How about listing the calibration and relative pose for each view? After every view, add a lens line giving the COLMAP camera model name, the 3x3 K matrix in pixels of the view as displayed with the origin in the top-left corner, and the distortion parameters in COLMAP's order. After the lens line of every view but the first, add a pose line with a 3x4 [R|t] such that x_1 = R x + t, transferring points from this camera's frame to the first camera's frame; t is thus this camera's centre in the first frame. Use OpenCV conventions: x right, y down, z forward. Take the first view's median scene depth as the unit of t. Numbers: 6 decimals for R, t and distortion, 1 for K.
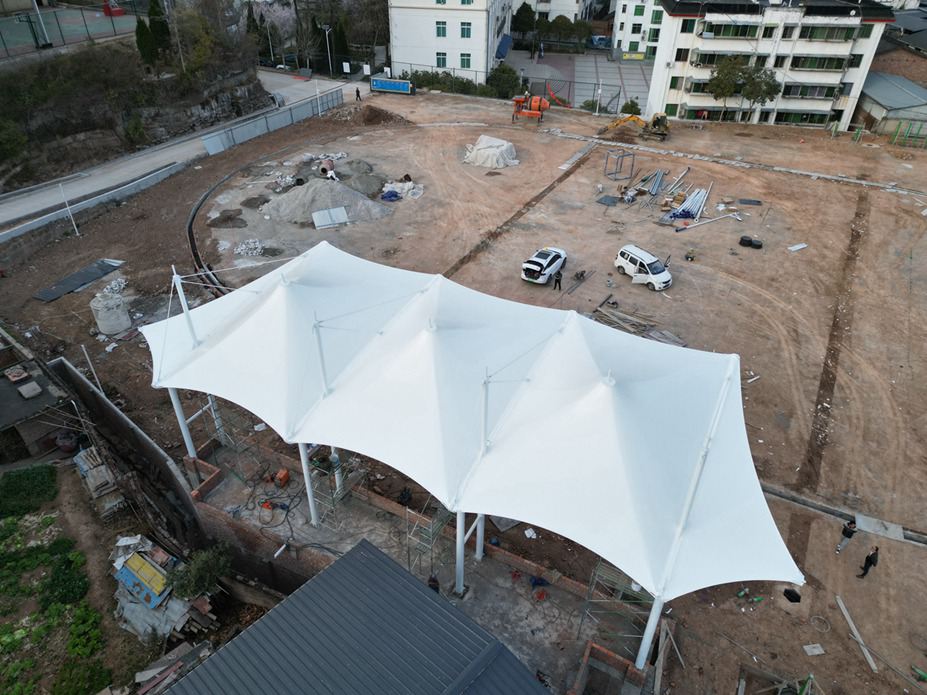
lens RADIAL K [[644.4, 0, 464.3], [0, 644.4, 349.2], [0, 0, 1]] dist [0.073841, -0.066220]
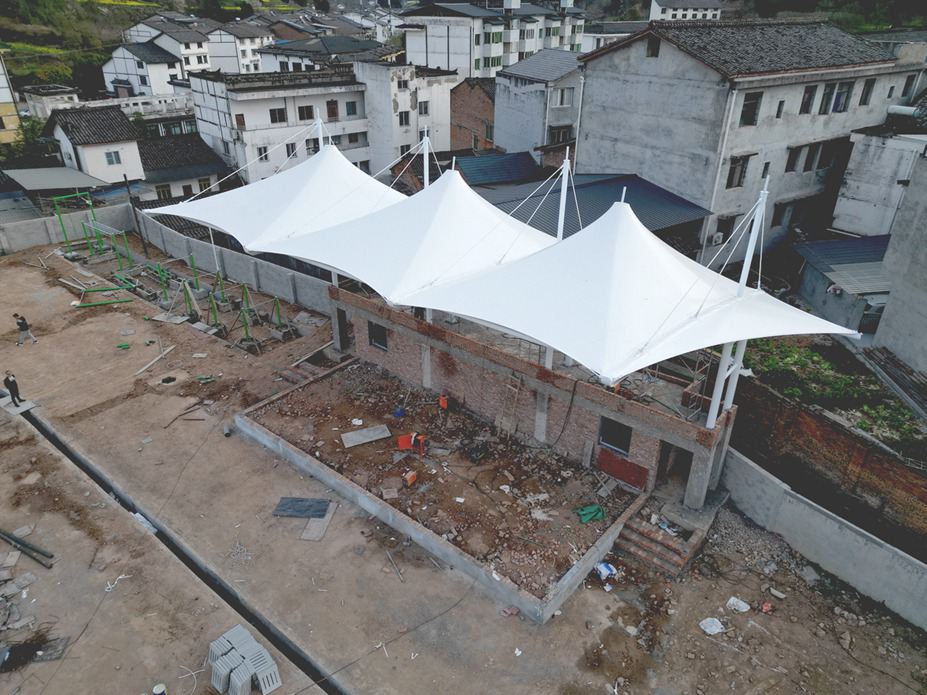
lens RADIAL K [[644.4, 0, 464.3], [0, 644.4, 349.2], [0, 0, 1]] dist [0.073841, -0.066220]
pose [[-0.978477, -0.115586, 0.170948, -0.096792], [0.101898, 0.449728, 0.887334, -0.282325], [-0.179444, 0.885655, -0.428270, 0.593585]]
